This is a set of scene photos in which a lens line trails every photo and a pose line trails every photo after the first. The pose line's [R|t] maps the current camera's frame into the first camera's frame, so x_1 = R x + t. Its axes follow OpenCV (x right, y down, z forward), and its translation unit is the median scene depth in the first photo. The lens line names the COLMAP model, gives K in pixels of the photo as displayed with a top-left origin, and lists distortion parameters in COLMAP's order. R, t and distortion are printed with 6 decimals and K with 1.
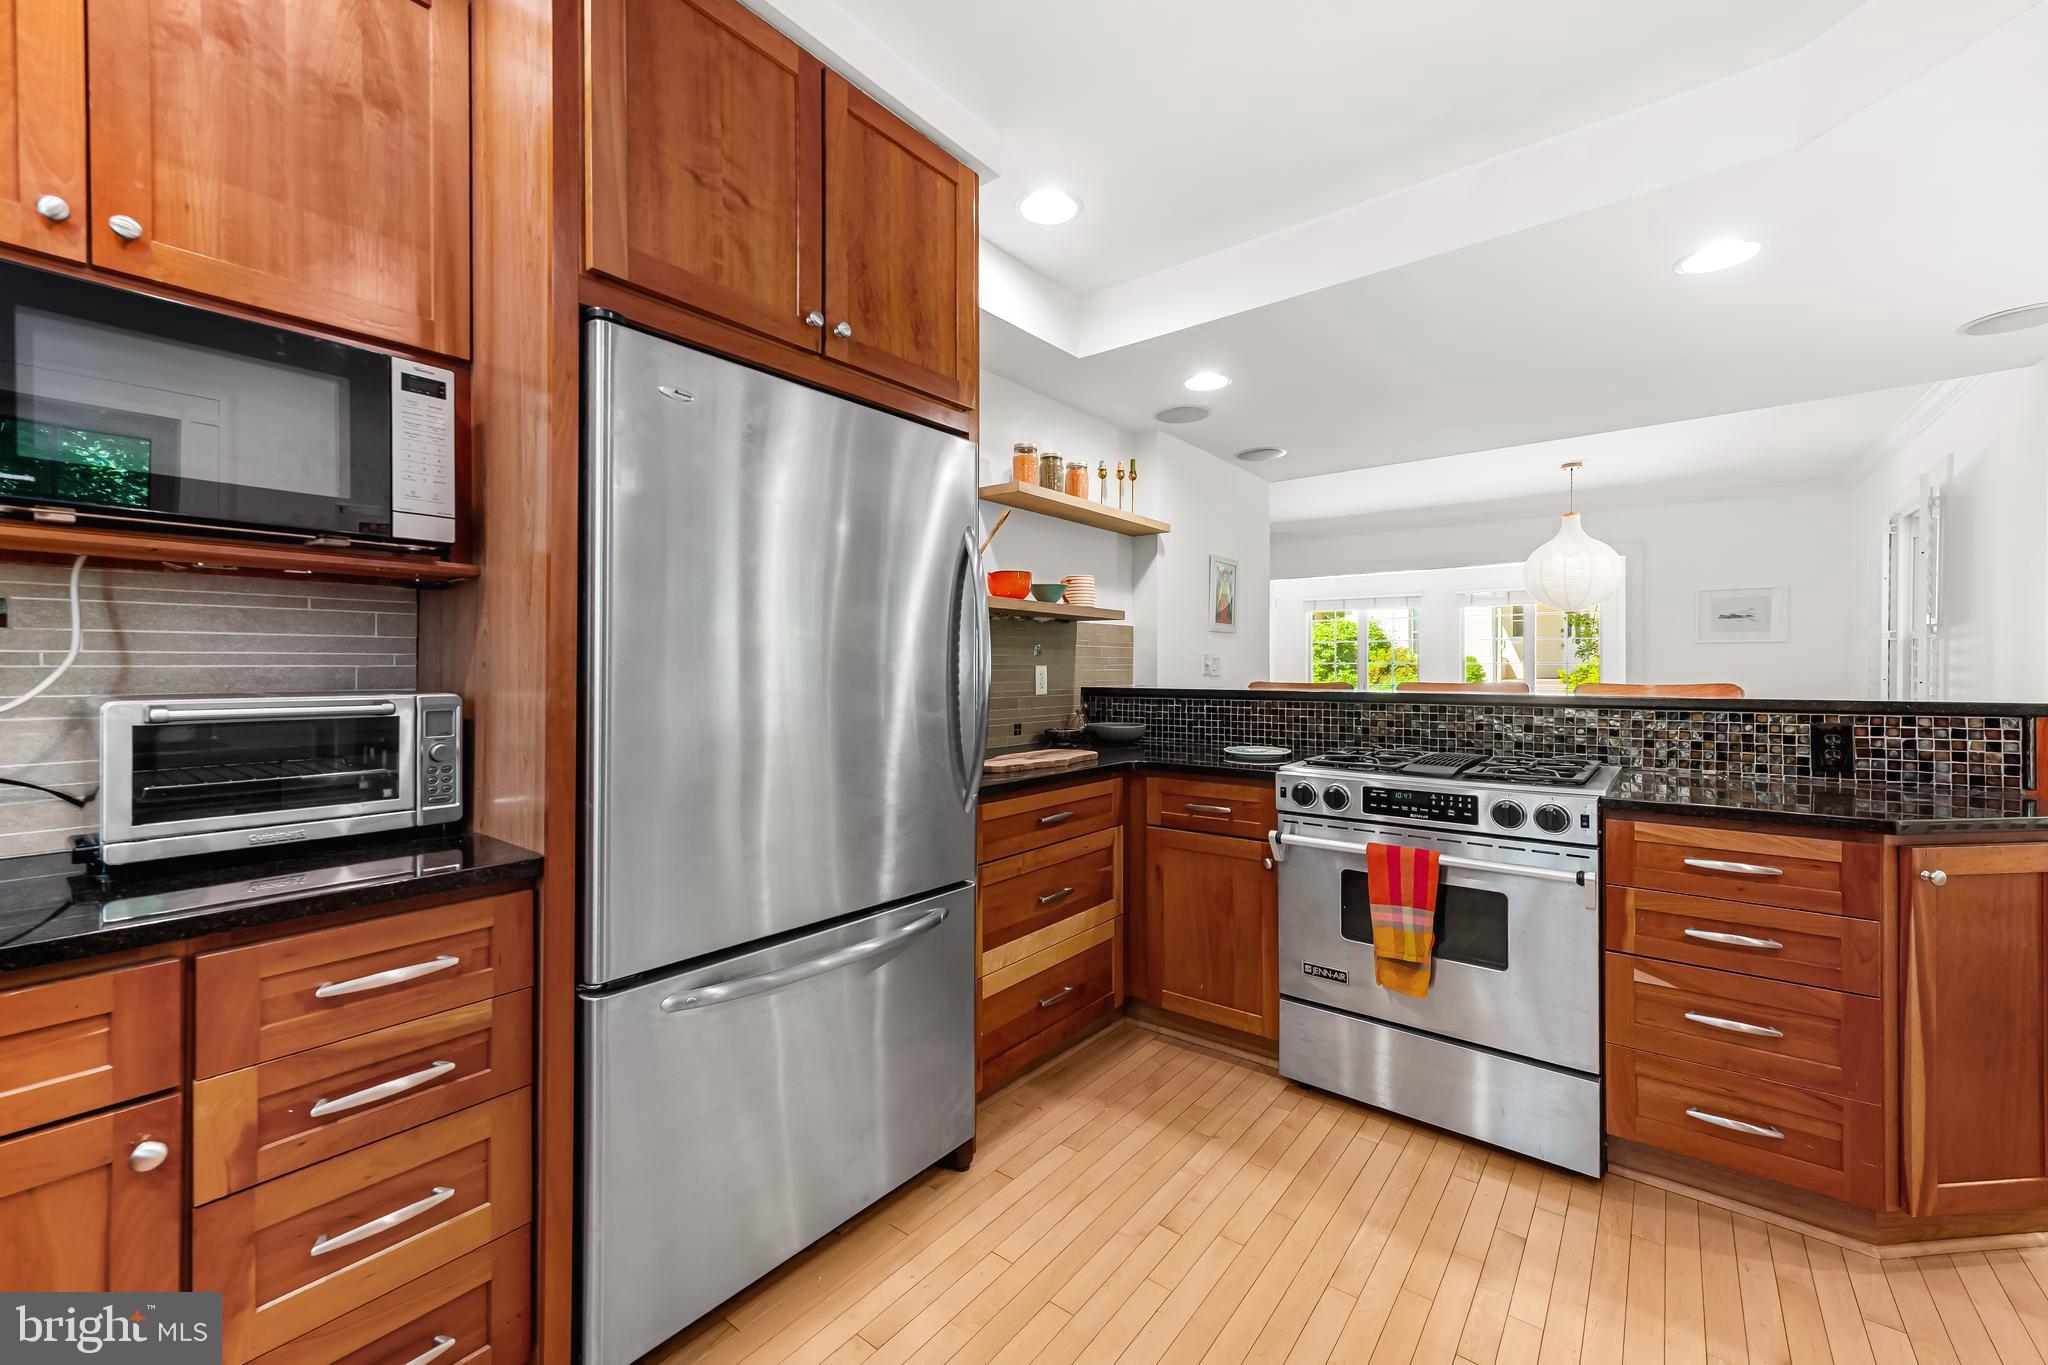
lens RADIAL K [[818.5, 0, 1017.2], [0, 818.5, 674.6], [0, 0, 1]] dist [0.006020, 0.000768]
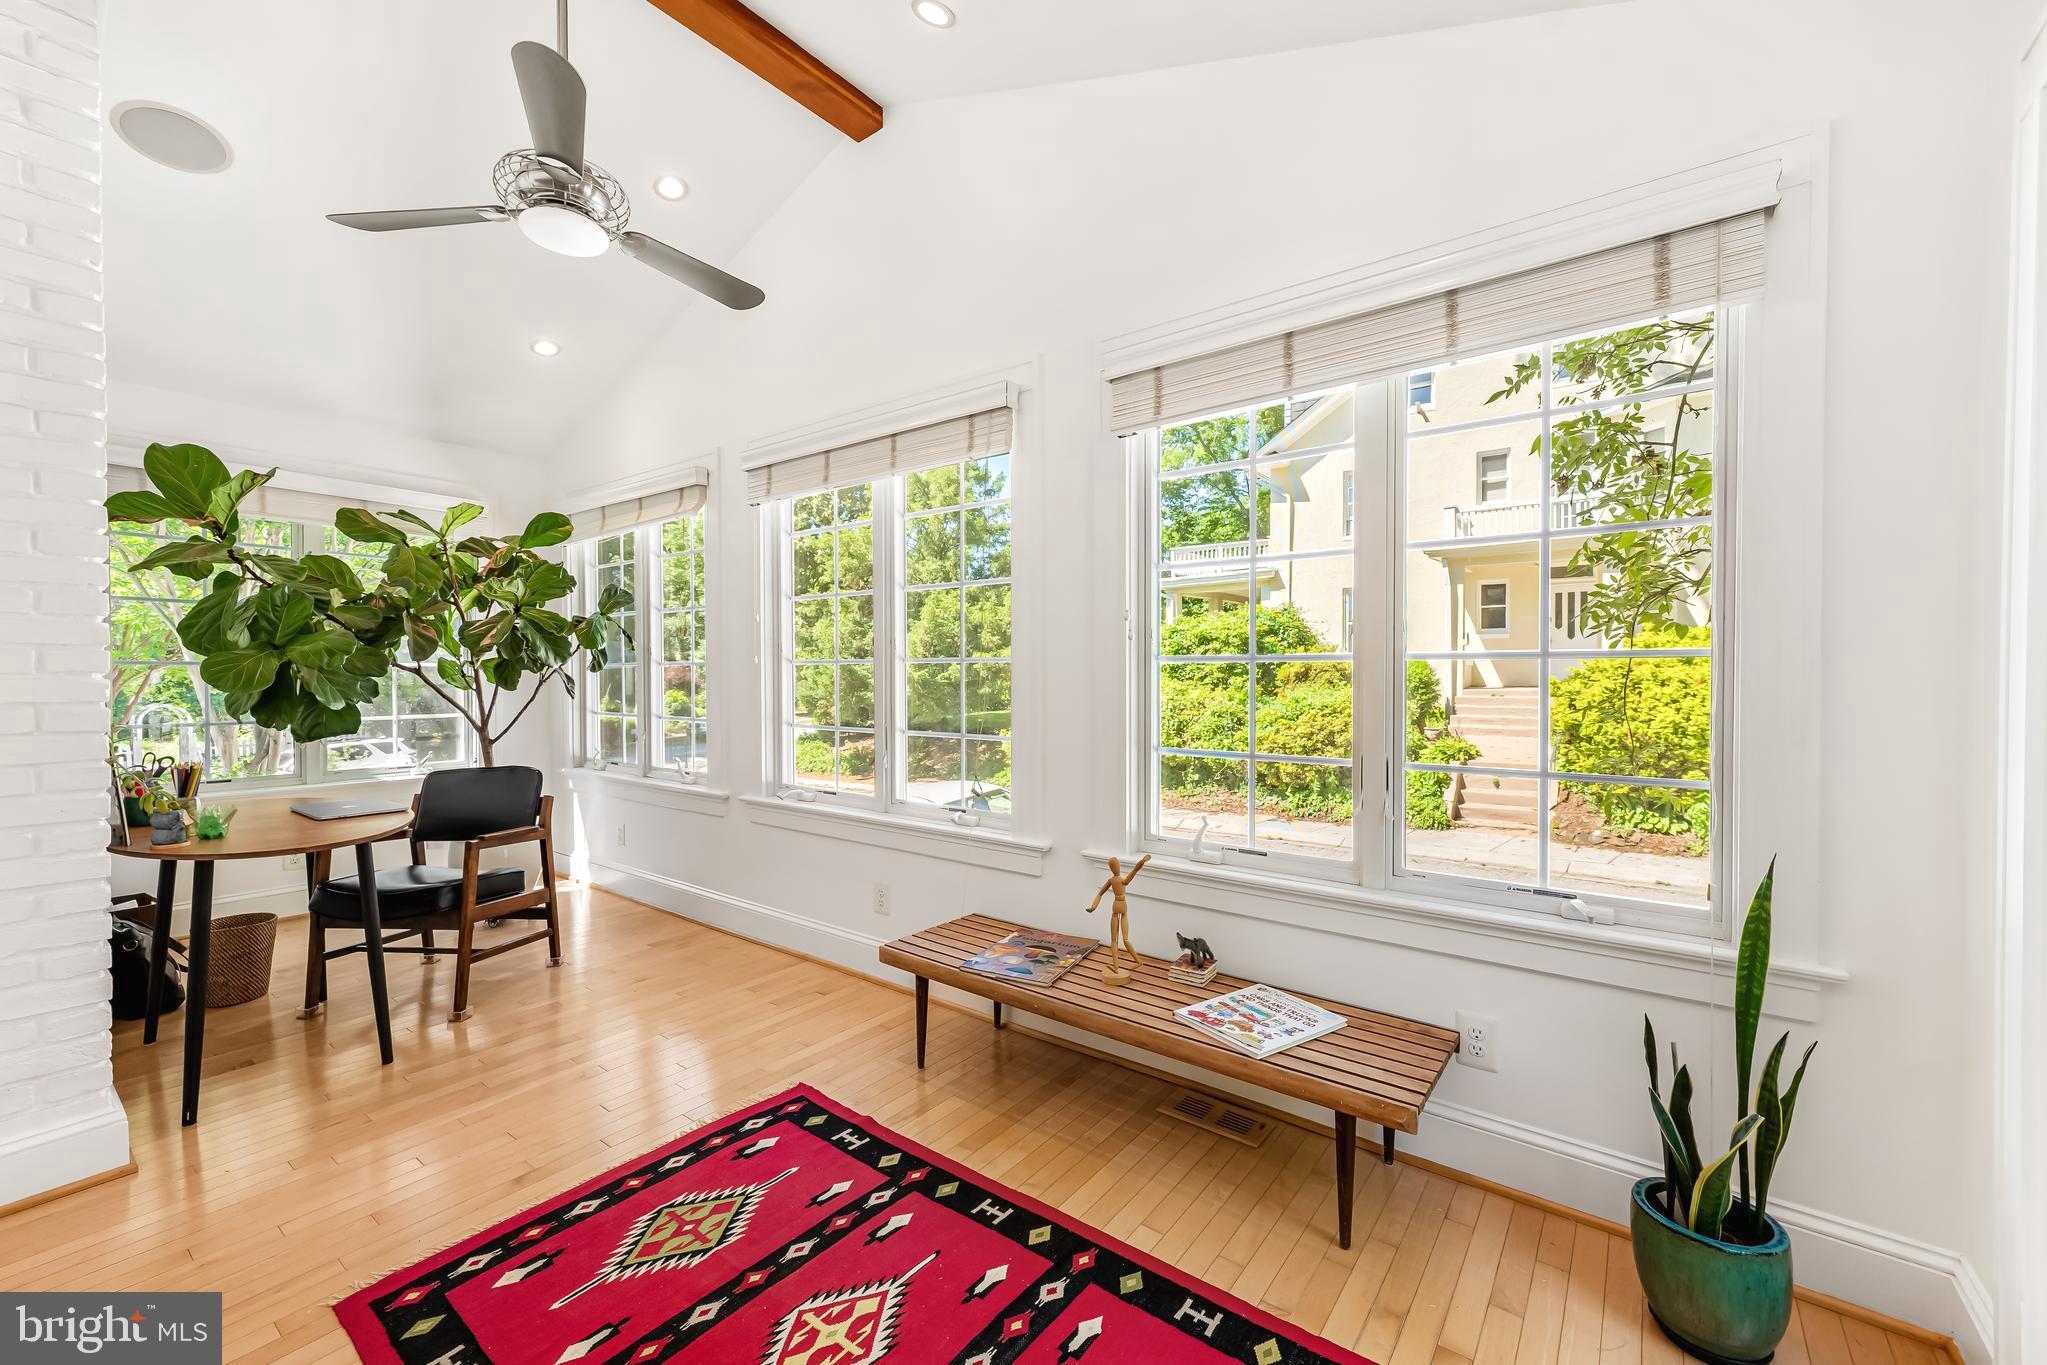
lens RADIAL K [[818.1, 0, 1023.6], [0, 818.1, 680.6], [0, 0, 1]] dist [0.006020, 0.000768]
pose [[0.999947, -0.000302, 0.010339, 2.248074], [0.000283, 0.999998, 0.001853, -0.036298], [-0.010340, -0.001850, 0.999945, 3.367608]]
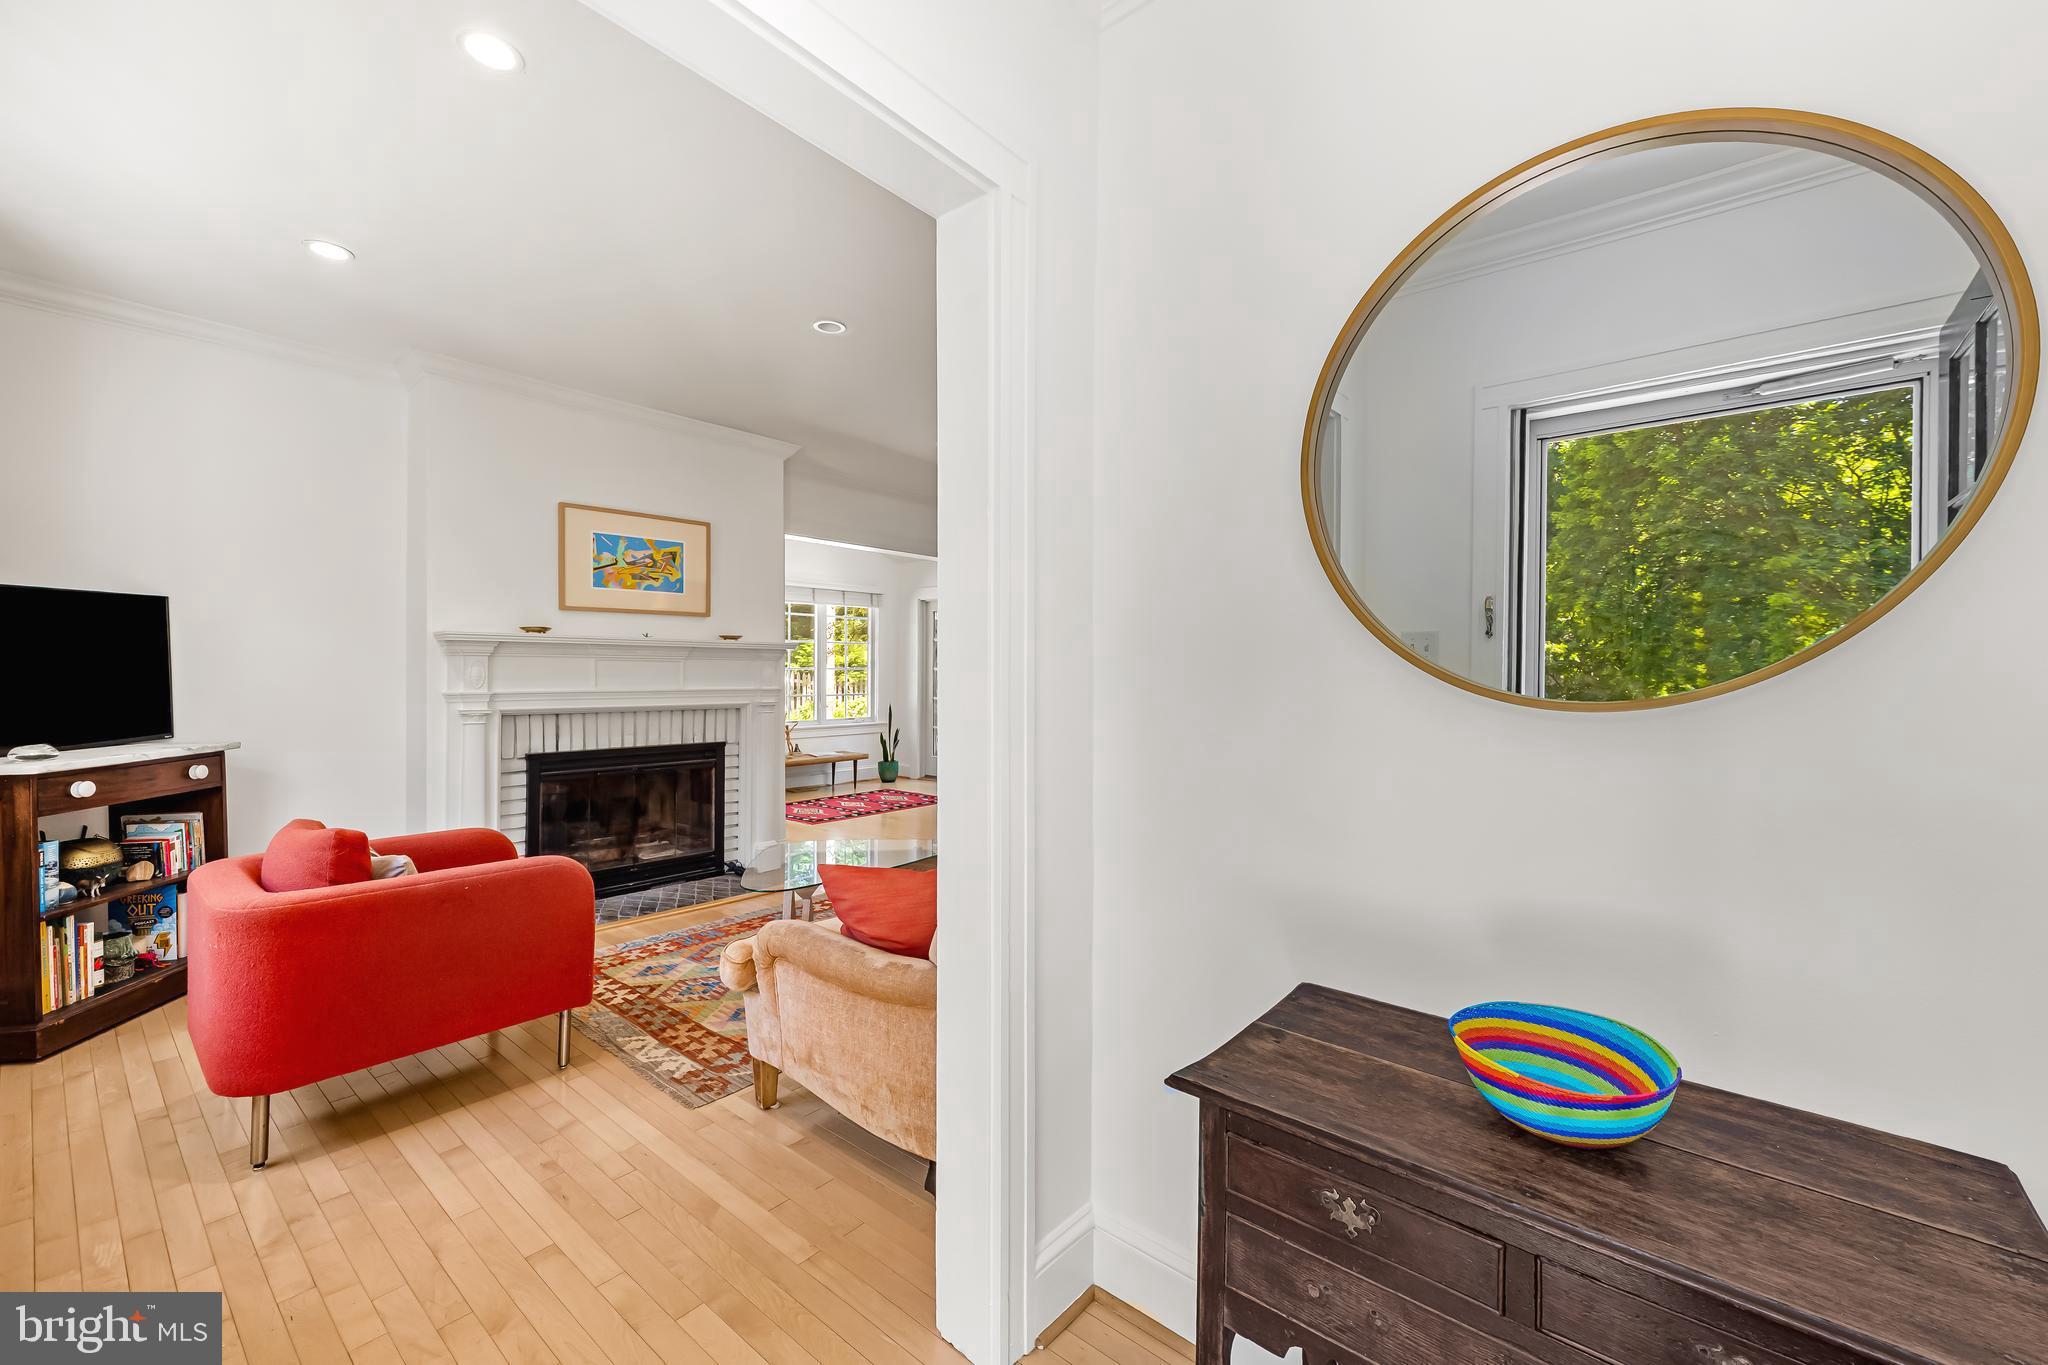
lens RADIAL K [[818.5, 0, 1033.4], [0, 818.5, 671.8], [0, 0, 1]] dist [0.006020, 0.000768]
pose [[0.020714, 0.003165, 0.999780, -1.259104], [0.006378, 0.999974, -0.003297, -0.031591], [-0.999765, 0.006445, 0.020693, 3.214190]]
